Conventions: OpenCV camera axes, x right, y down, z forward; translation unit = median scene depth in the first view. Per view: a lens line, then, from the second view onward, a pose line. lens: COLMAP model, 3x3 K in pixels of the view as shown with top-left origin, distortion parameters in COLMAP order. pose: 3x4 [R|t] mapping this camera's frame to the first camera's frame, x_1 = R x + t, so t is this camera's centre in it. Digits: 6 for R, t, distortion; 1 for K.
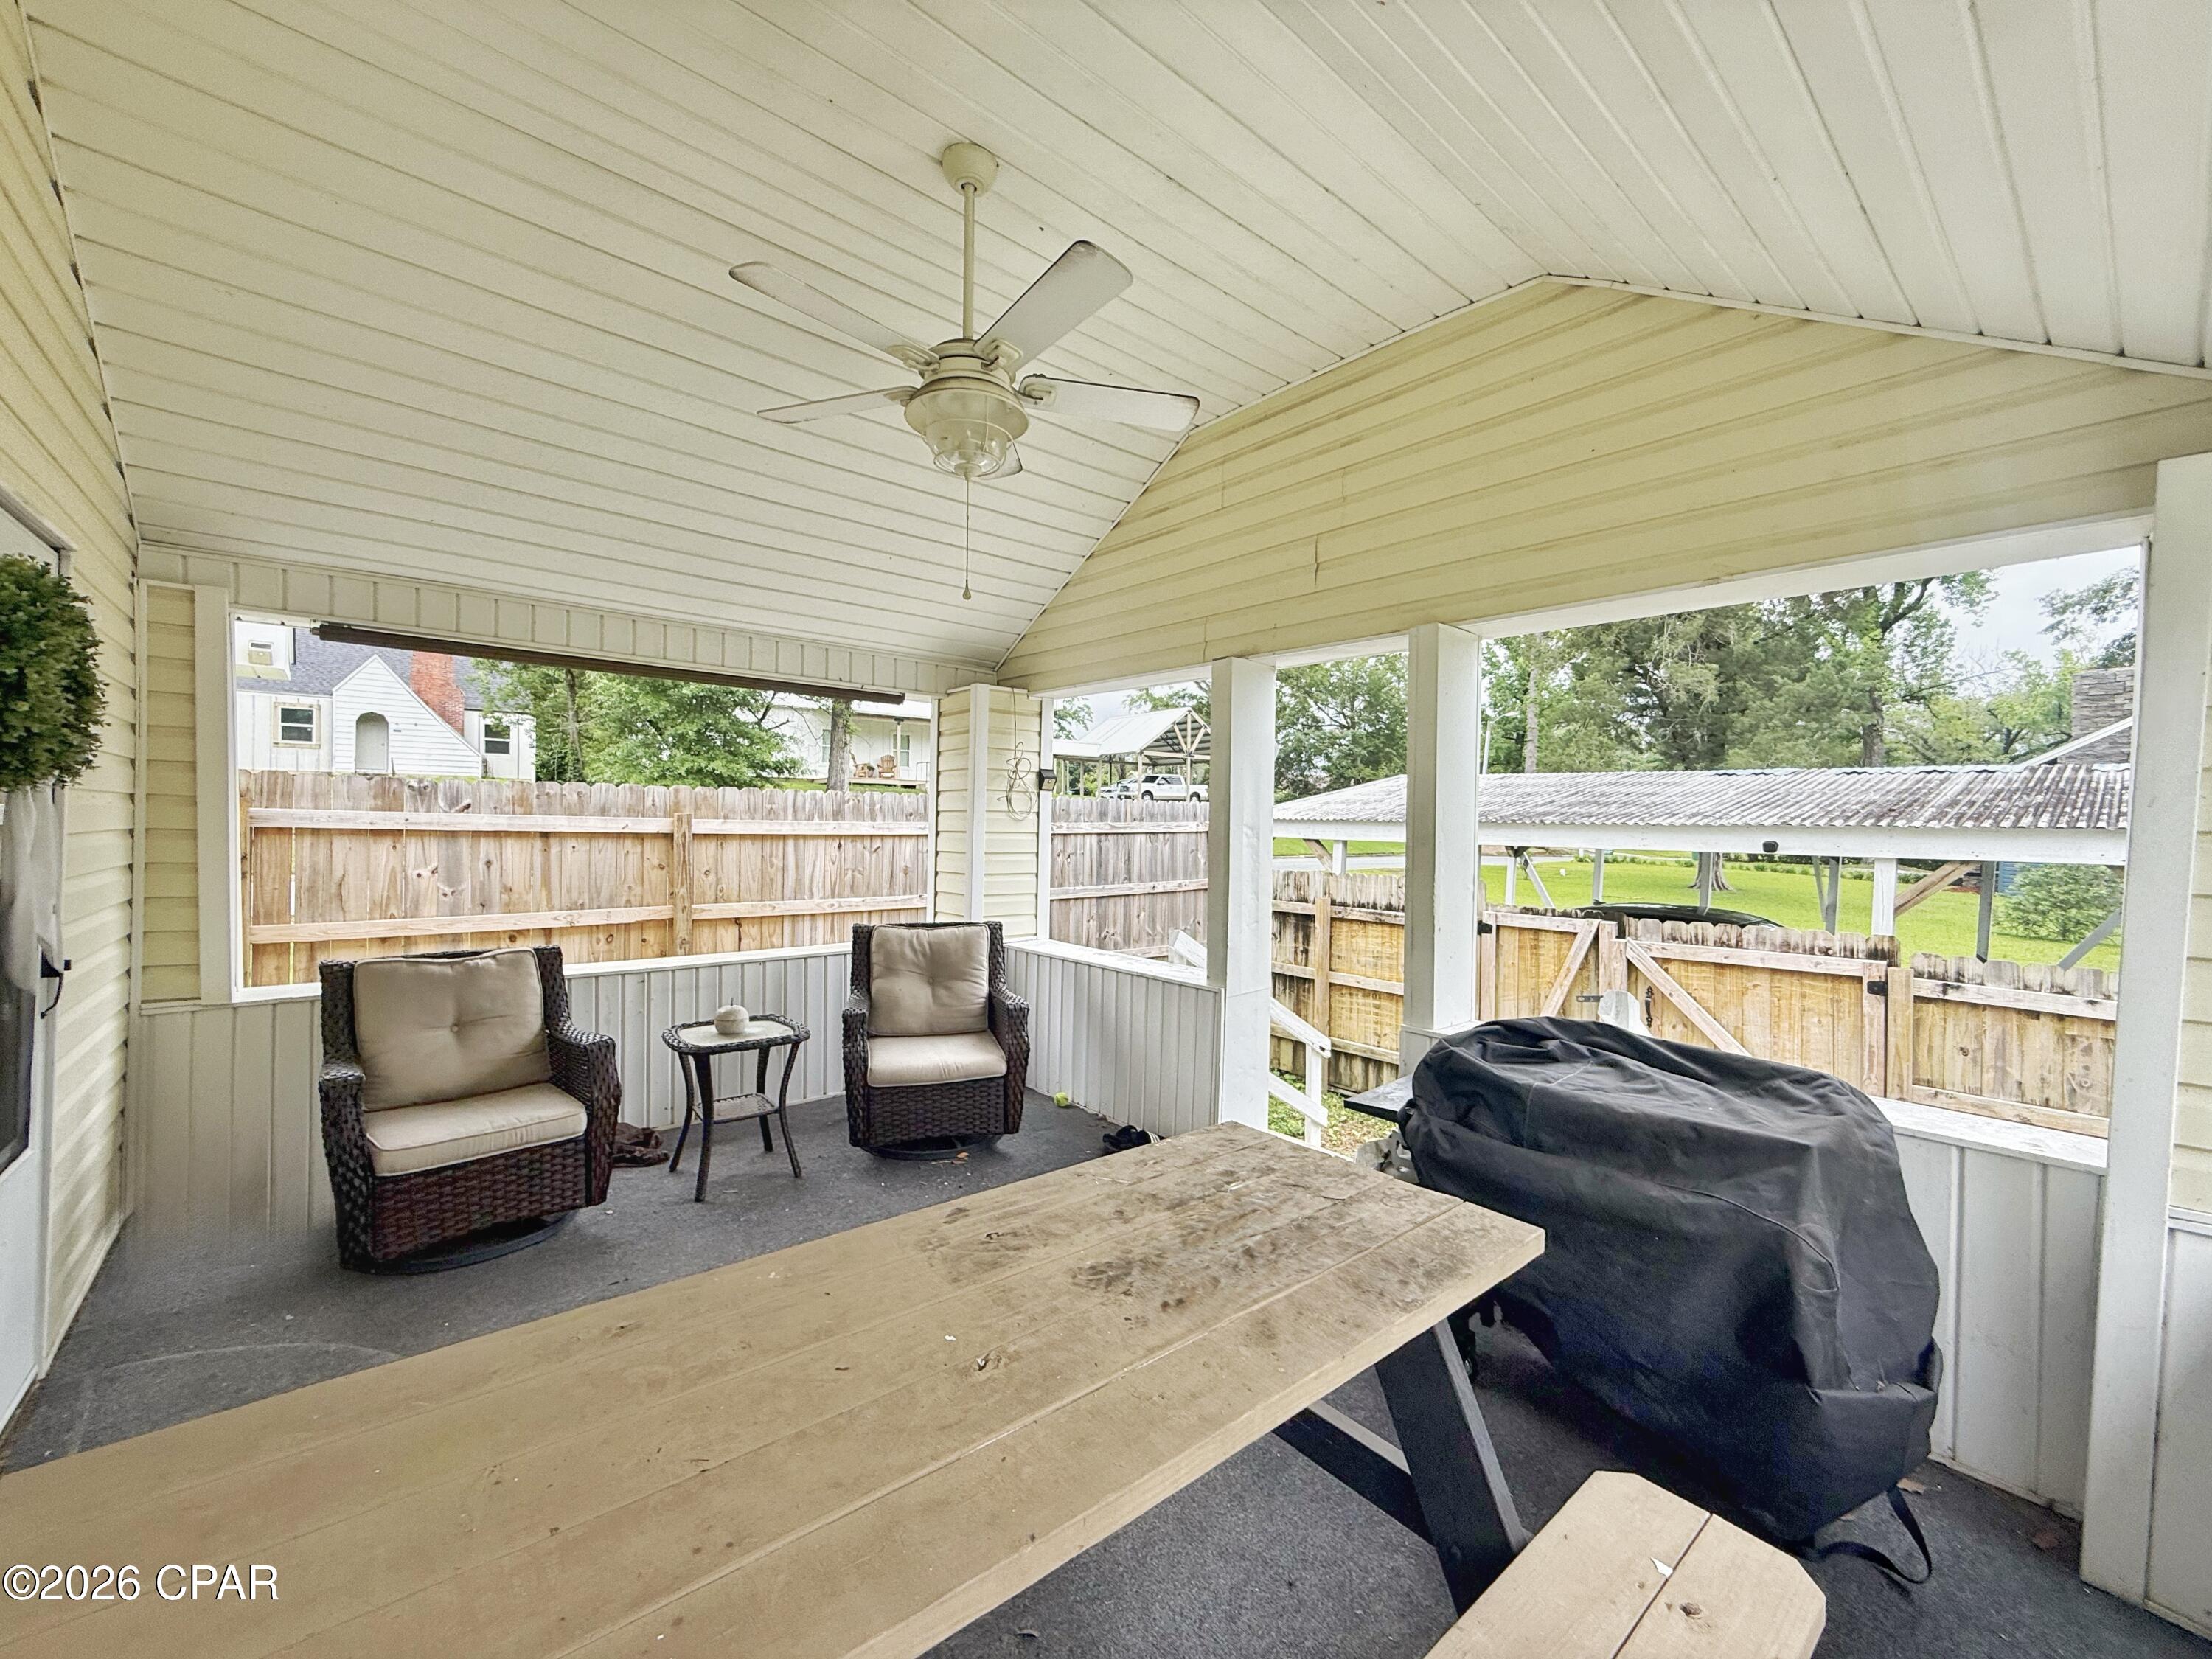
lens RADIAL K [[883.9, 0, 1096.7], [0, 883.9, 828.0], [0, 0, 1]] dist [-0.000673, 0.000013]
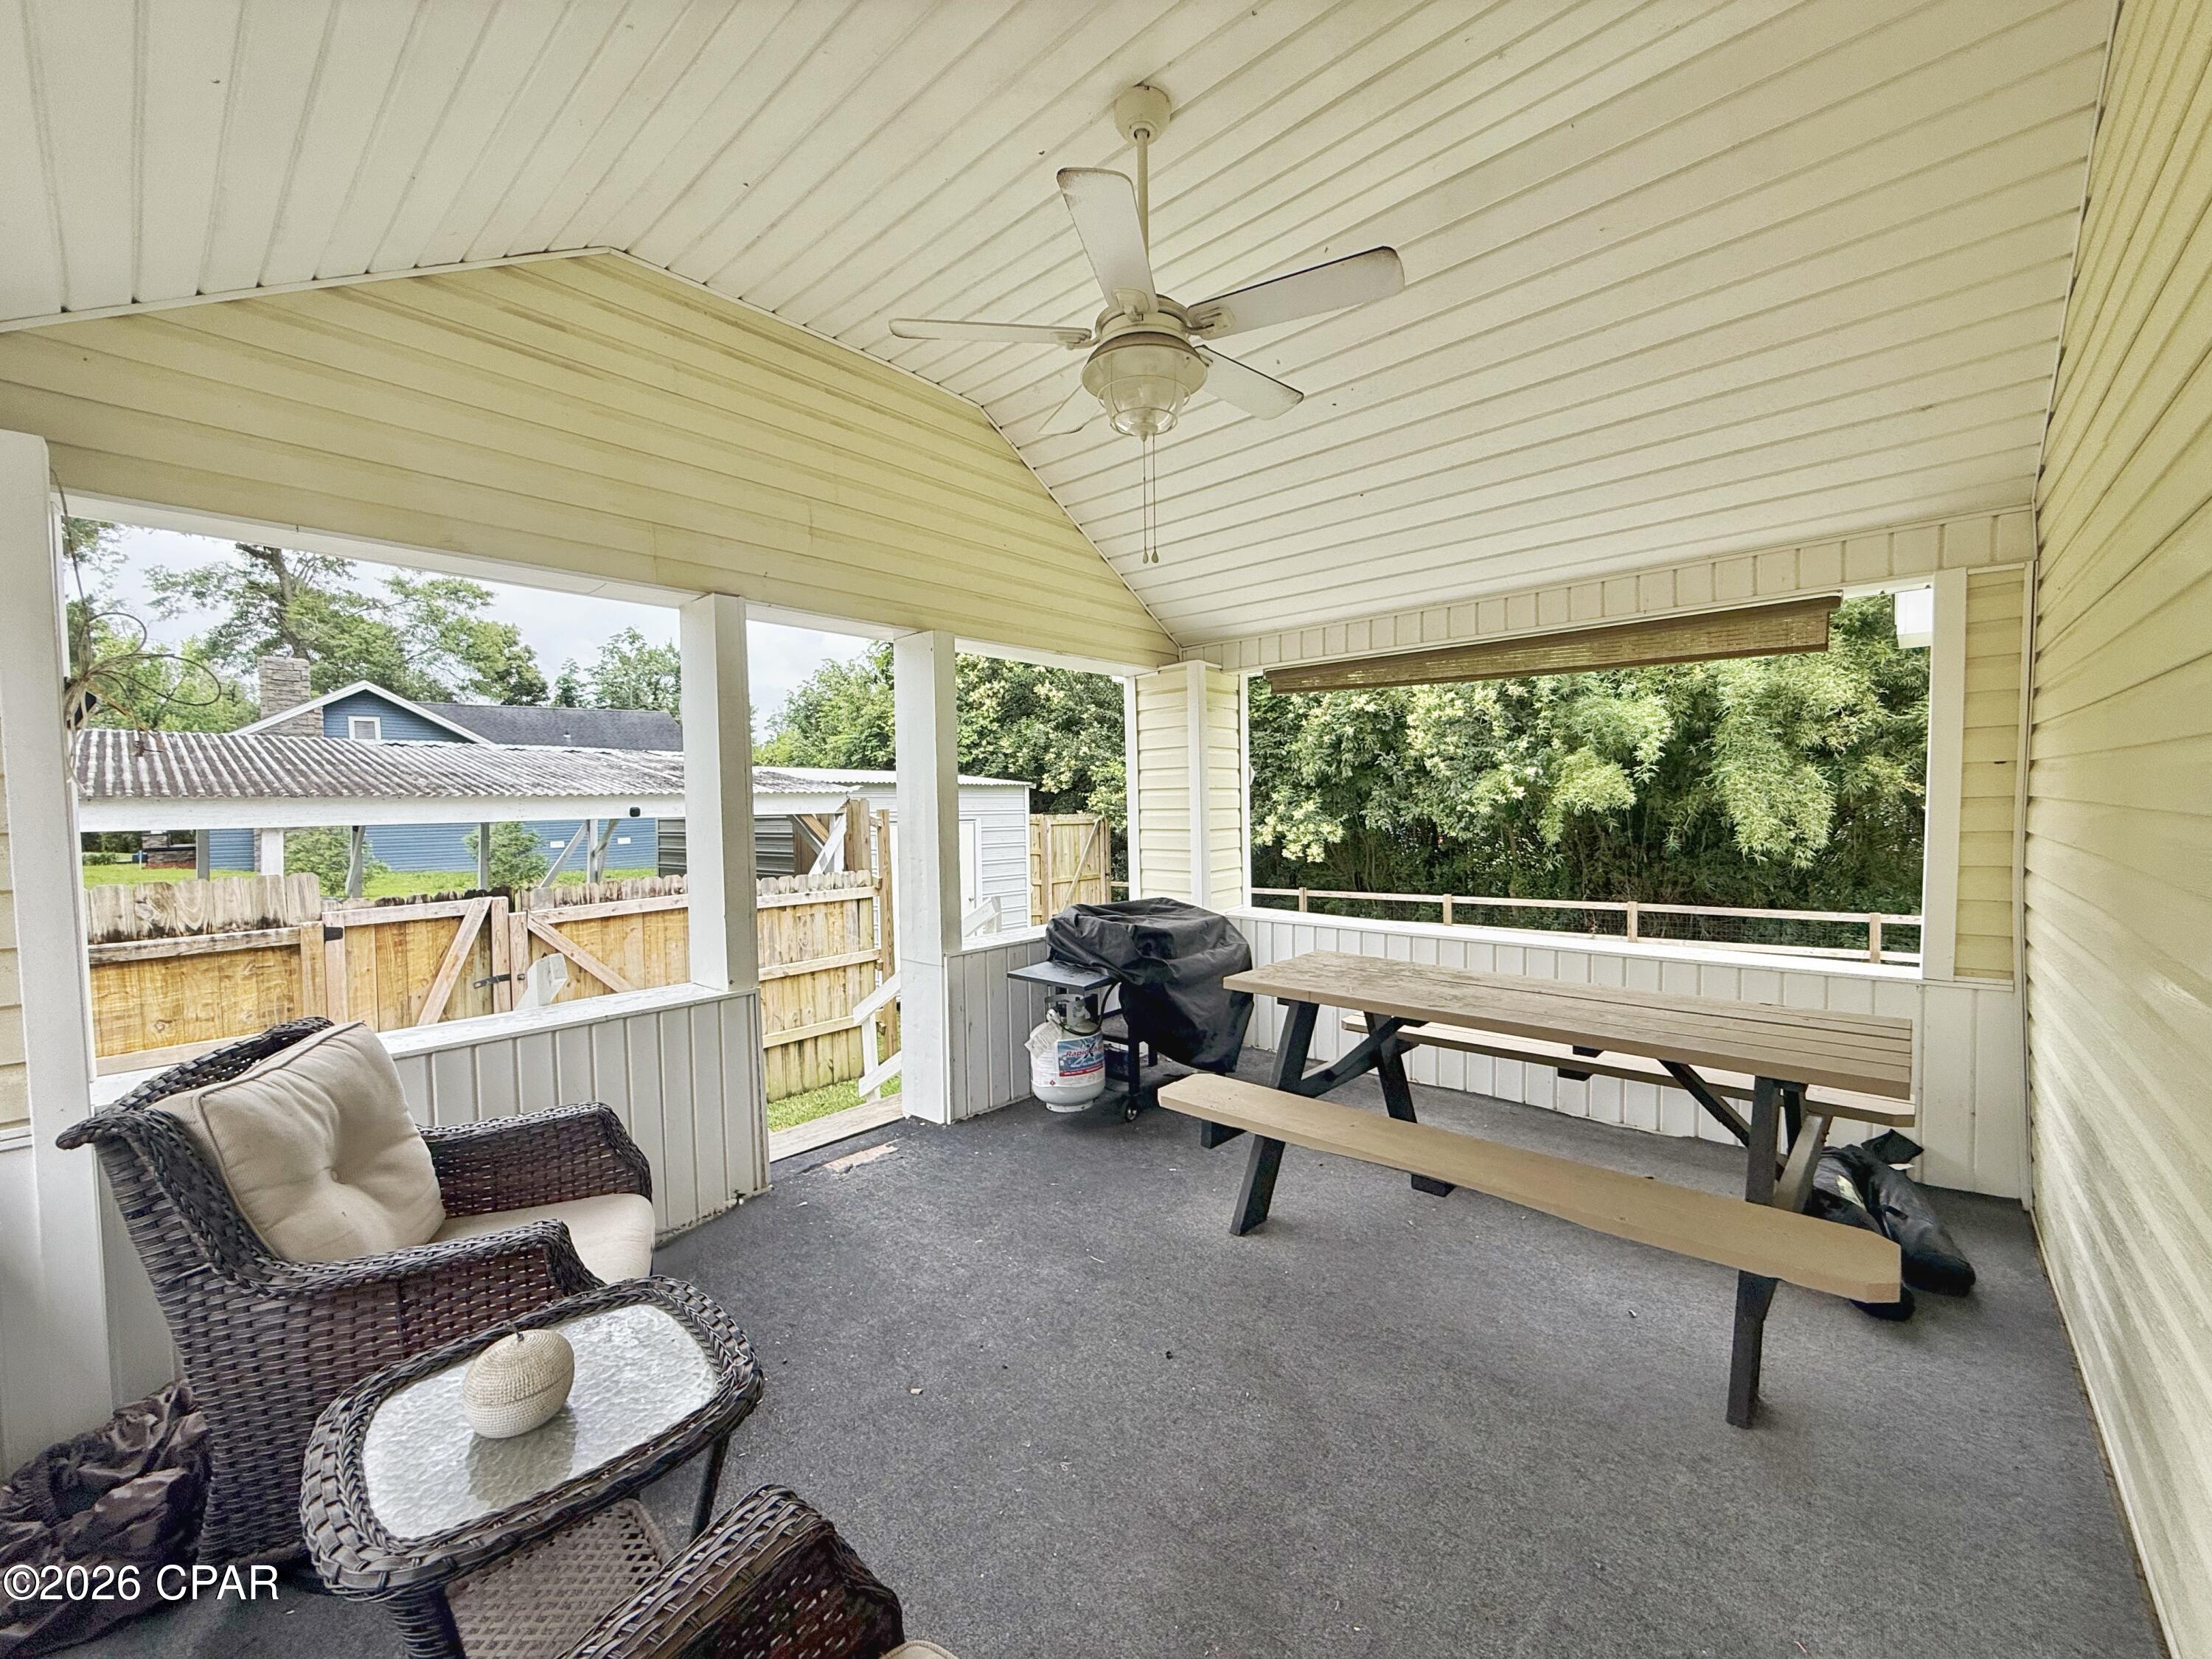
lens RADIAL K [[883.9, 0, 1096.7], [0, 883.9, 828.0], [0, 0, 1]] dist [-0.000673, 0.000013]
pose [[-0.138893, -0.049736, 0.989058, -0.478240], [0.020290, 0.998385, 0.053054, -0.007449], [-0.990099, 0.027437, -0.137660, 0.509083]]
